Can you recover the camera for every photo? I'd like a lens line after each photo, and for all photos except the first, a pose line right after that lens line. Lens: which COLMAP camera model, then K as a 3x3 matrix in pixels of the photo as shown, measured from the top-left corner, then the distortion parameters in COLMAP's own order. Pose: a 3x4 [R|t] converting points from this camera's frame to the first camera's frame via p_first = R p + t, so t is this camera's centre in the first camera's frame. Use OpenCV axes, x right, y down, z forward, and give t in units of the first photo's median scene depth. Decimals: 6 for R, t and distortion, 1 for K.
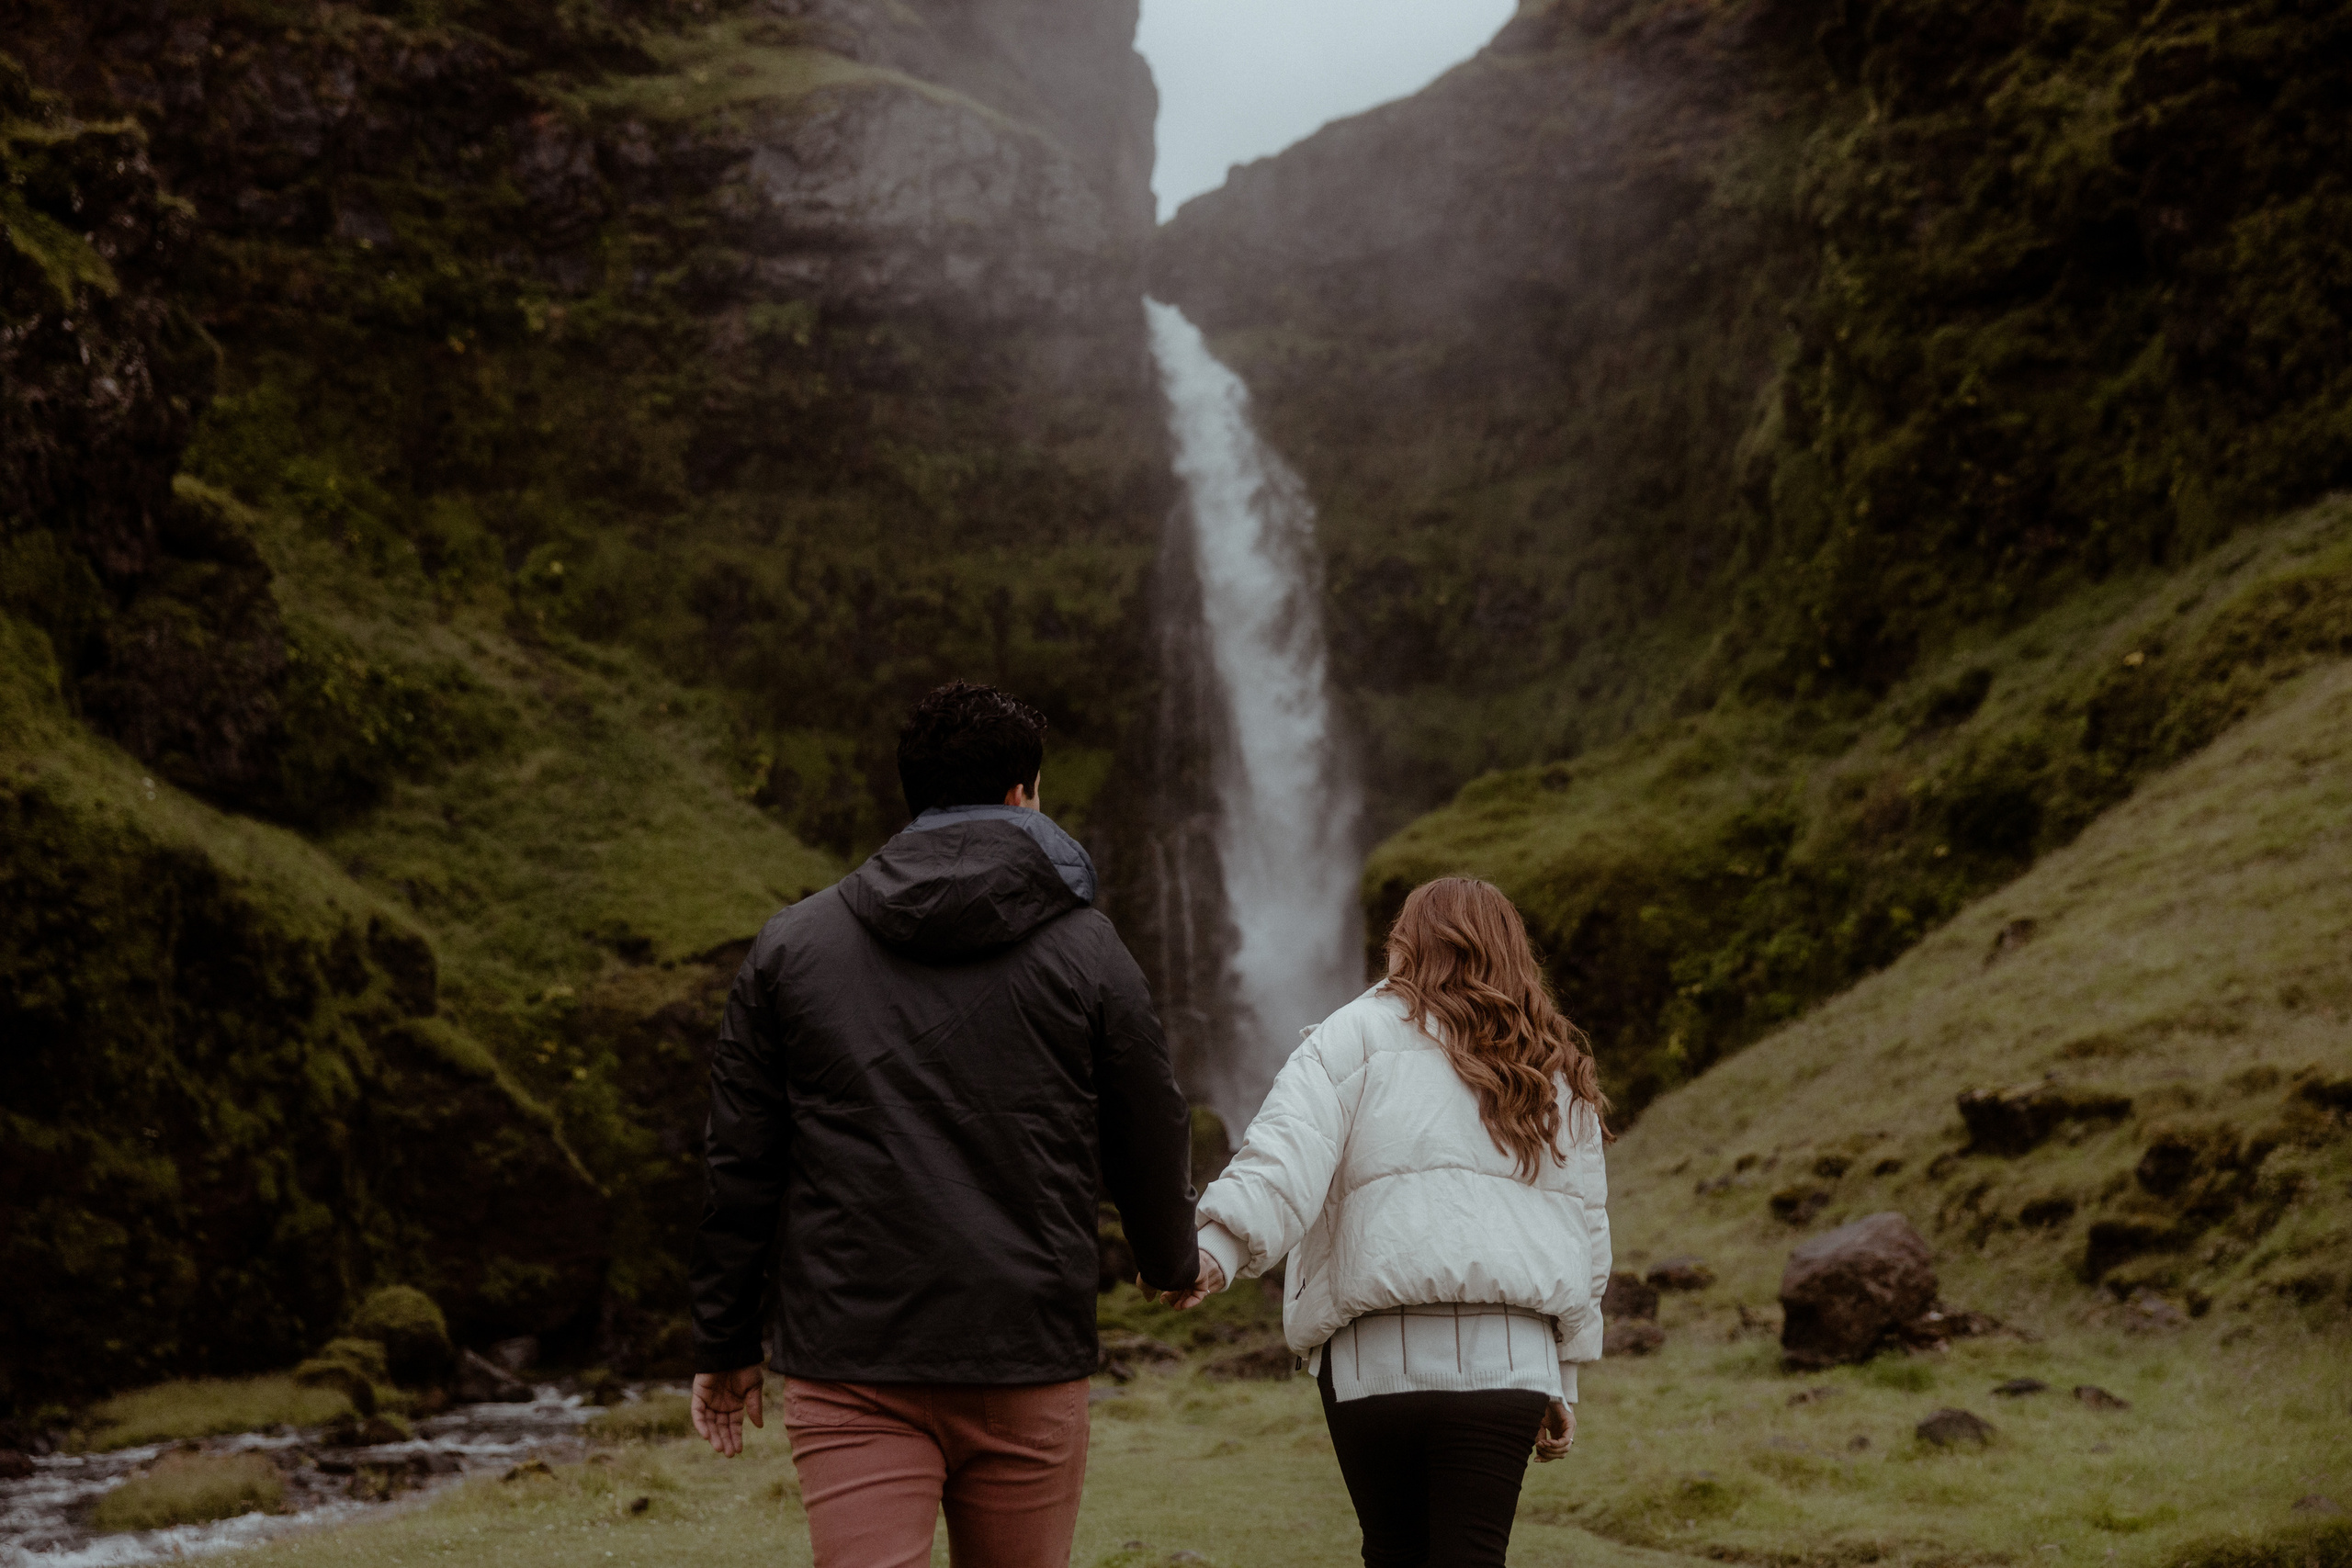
lens RADIAL K [[3111.7, 0, 1176.0], [0, 3111.7, 784.0], [0, 0, 1]] dist [0.012260, 0.030530]
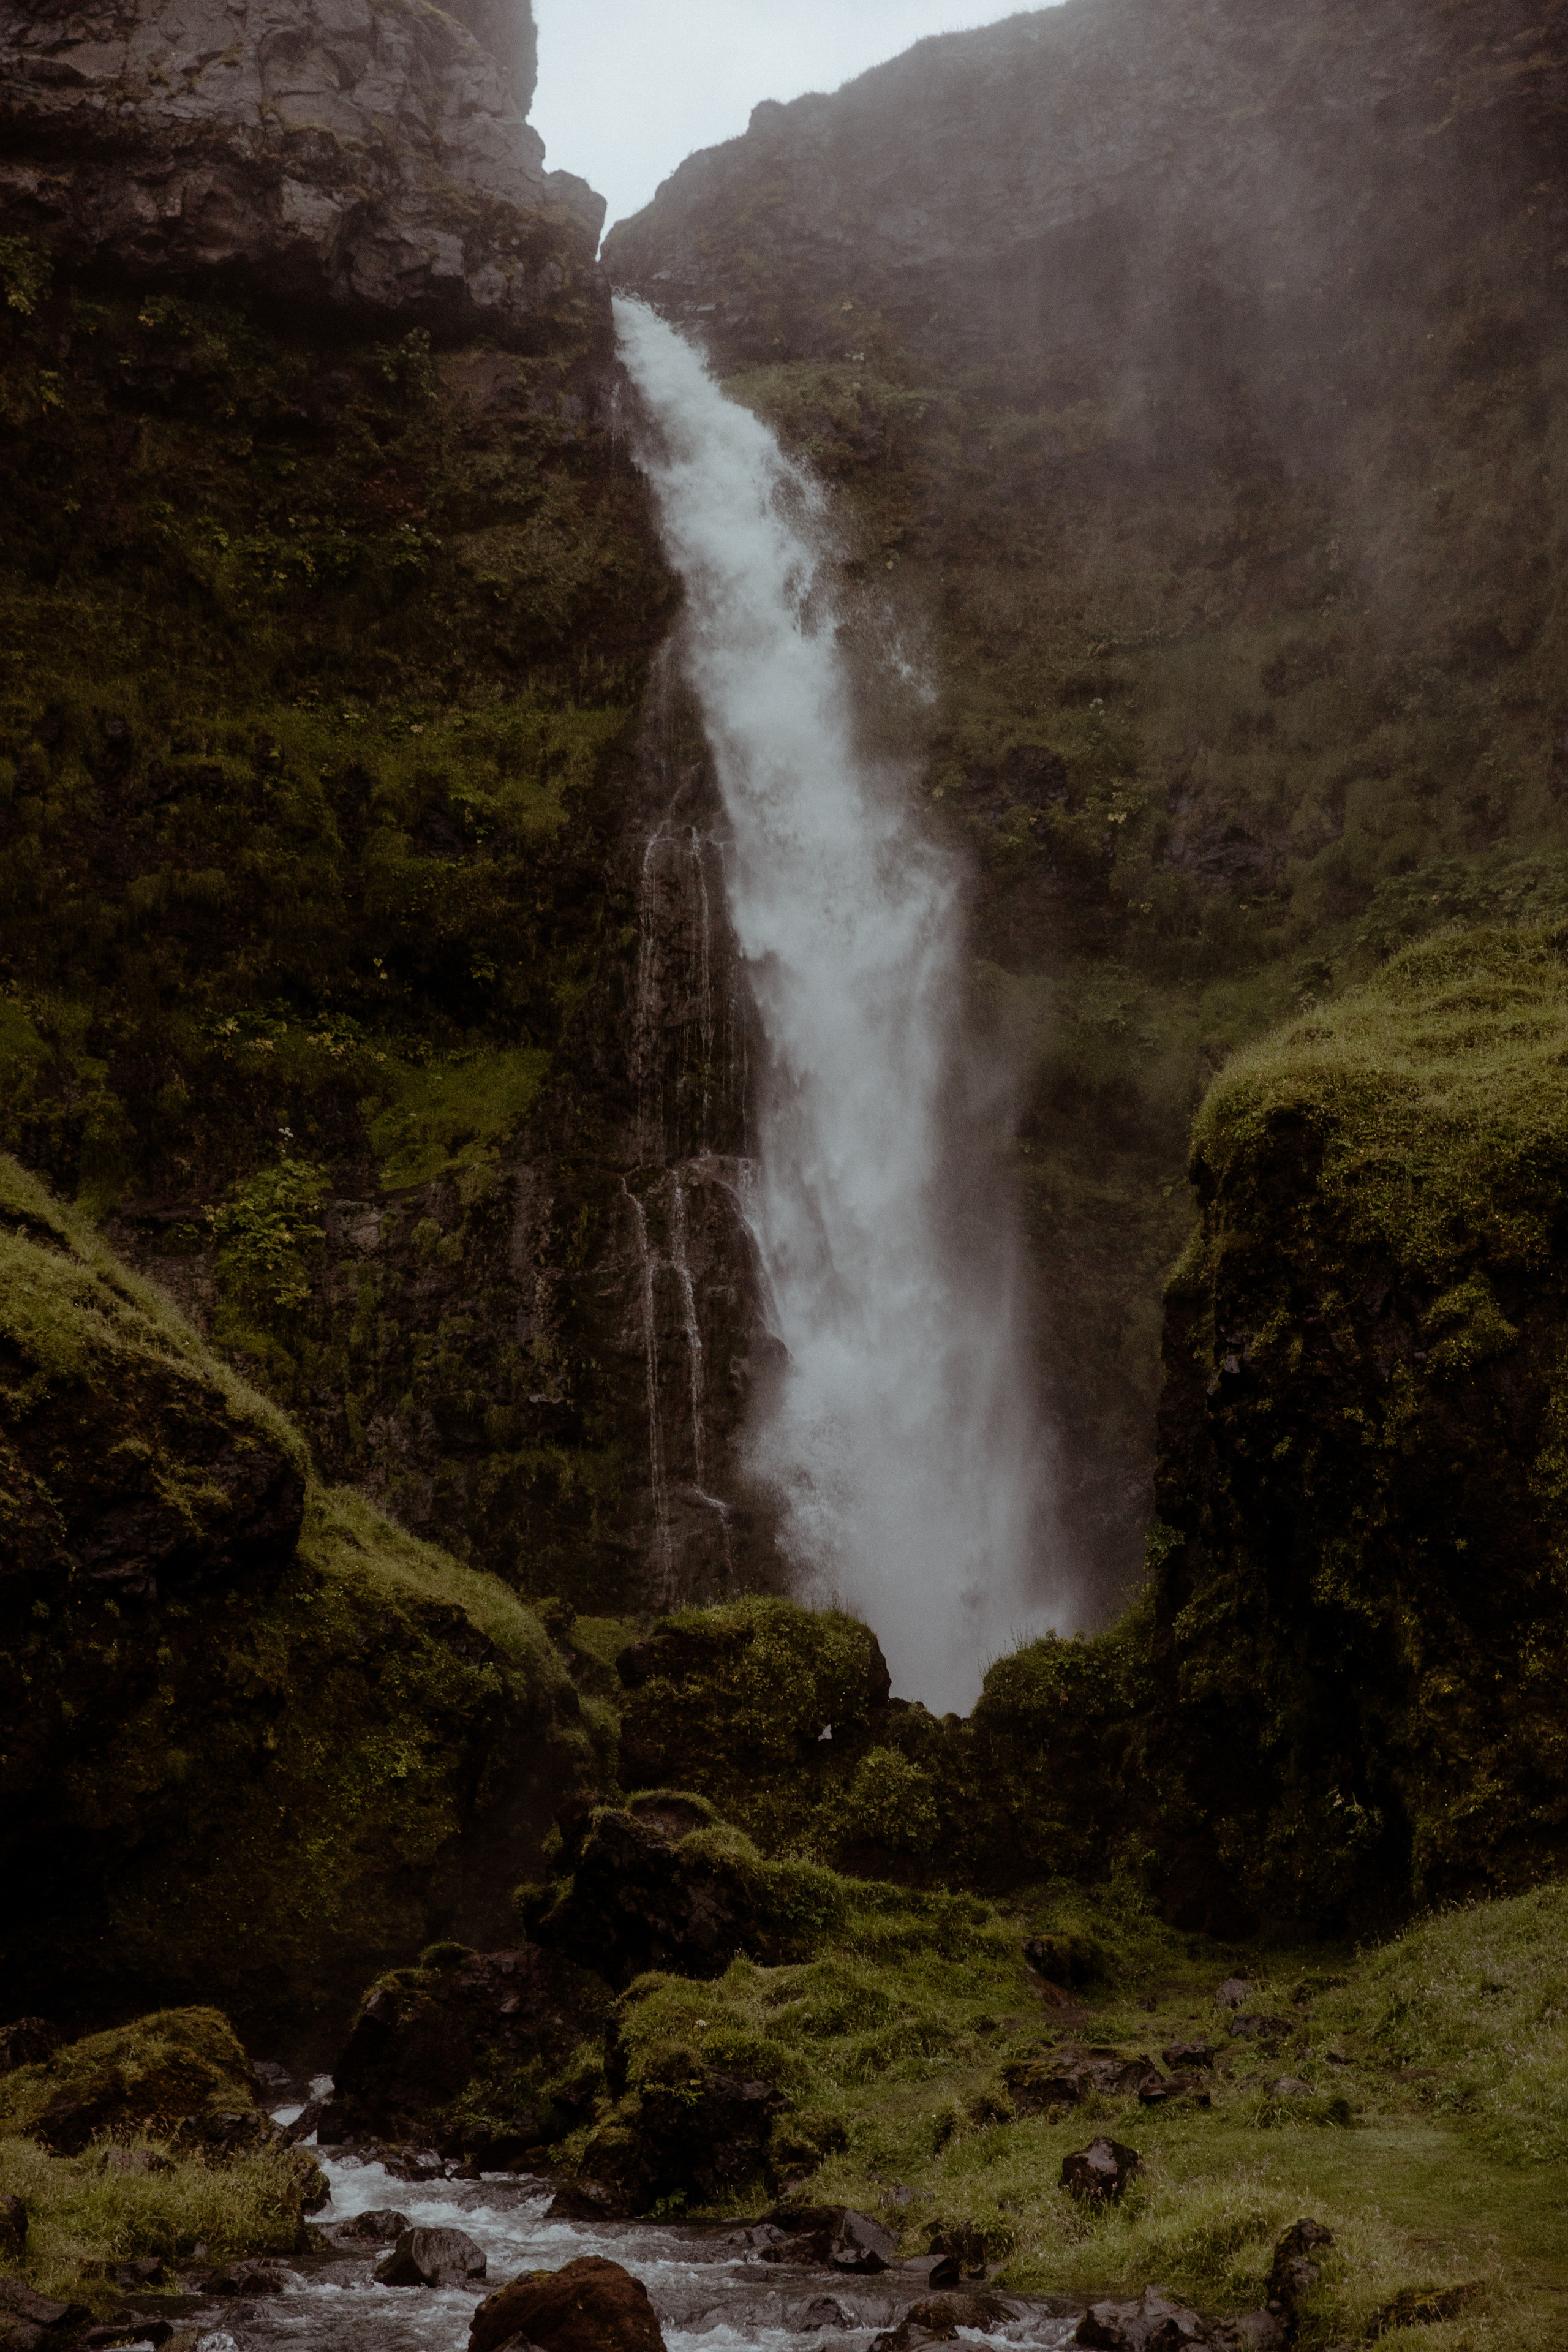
lens RADIAL K [[3674.4, 0, 784.0], [0, 3674.4, 1176.0], [0, 0, 1]] dist [0.006392, 0.013543]
pose [[0.993993, 0.034063, 0.104012, -0.063023], [-0.026412, 0.996903, -0.074075, 0.083317], [-0.106213, 0.070882, 0.991814, 0.453416]]
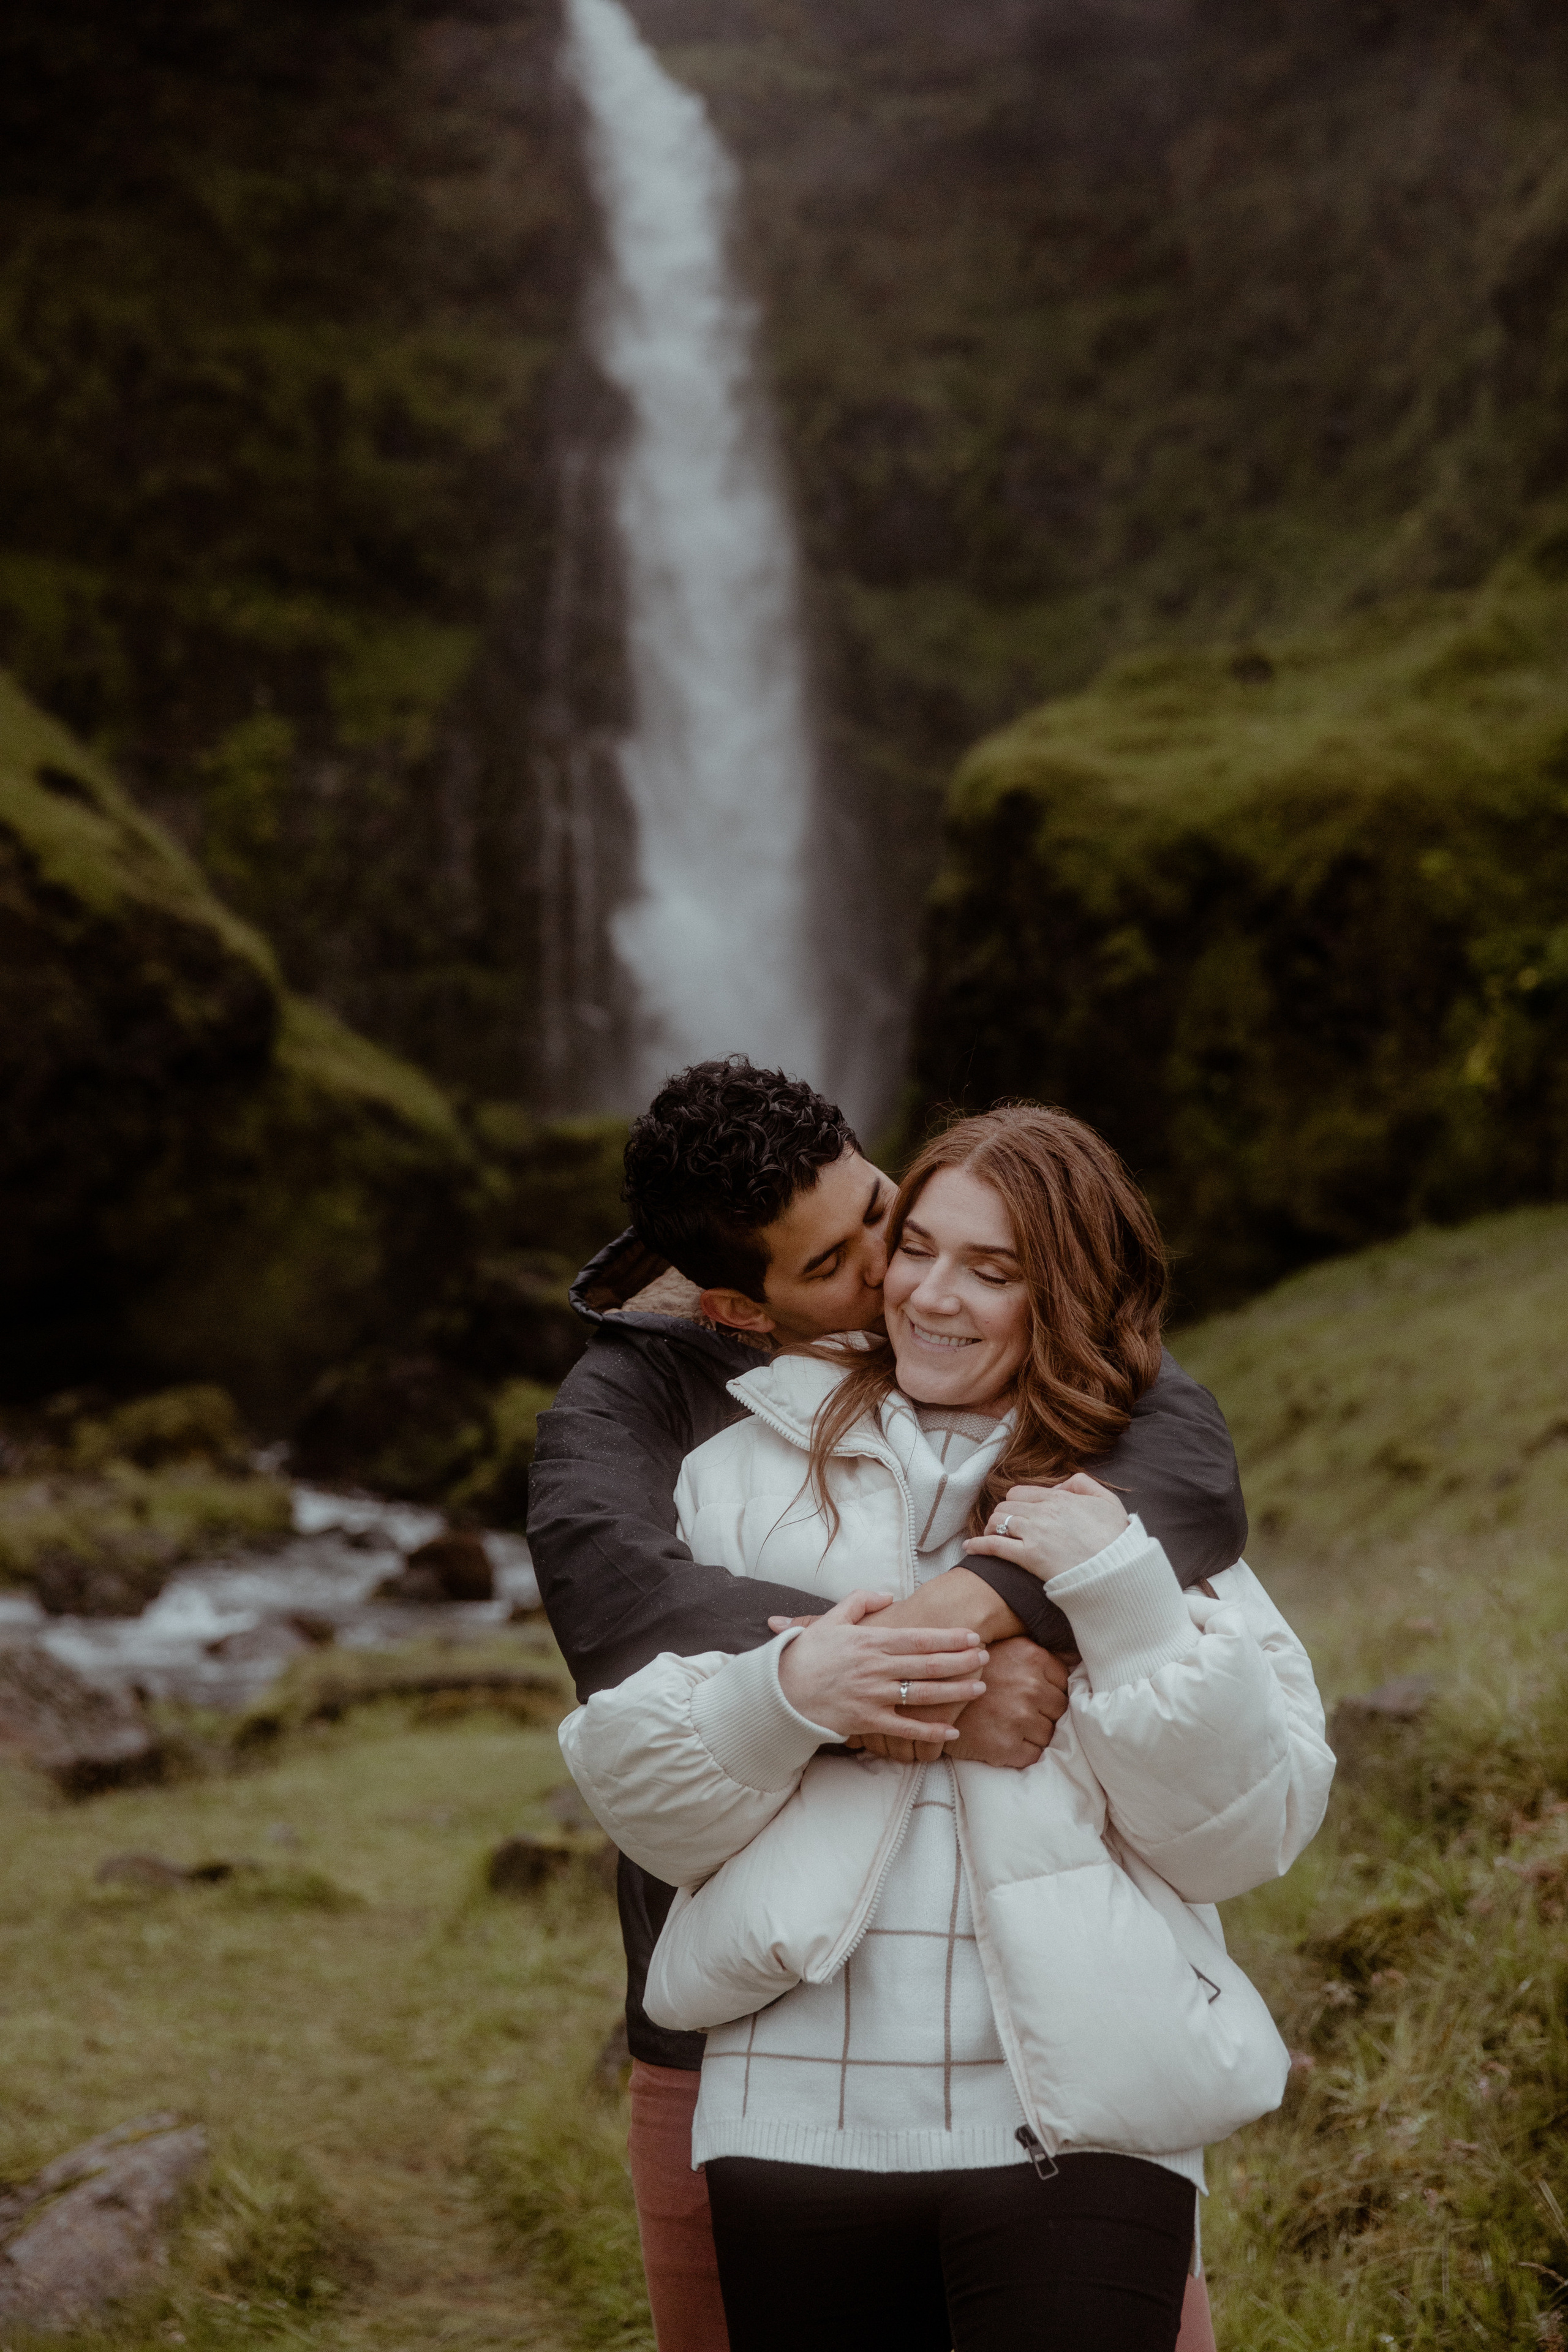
lens RADIAL K [[3618.2, 0, 786.9], [0, 3618.2, 1175.1], [0, 0, 1]] dist [0.018836, -0.071596]
pose [[0.987850, 0.074276, 0.136512, -0.073062], [-0.085728, 0.993101, 0.080012, 0.053392], [-0.129627, -0.090743, 0.987402, 0.255145]]
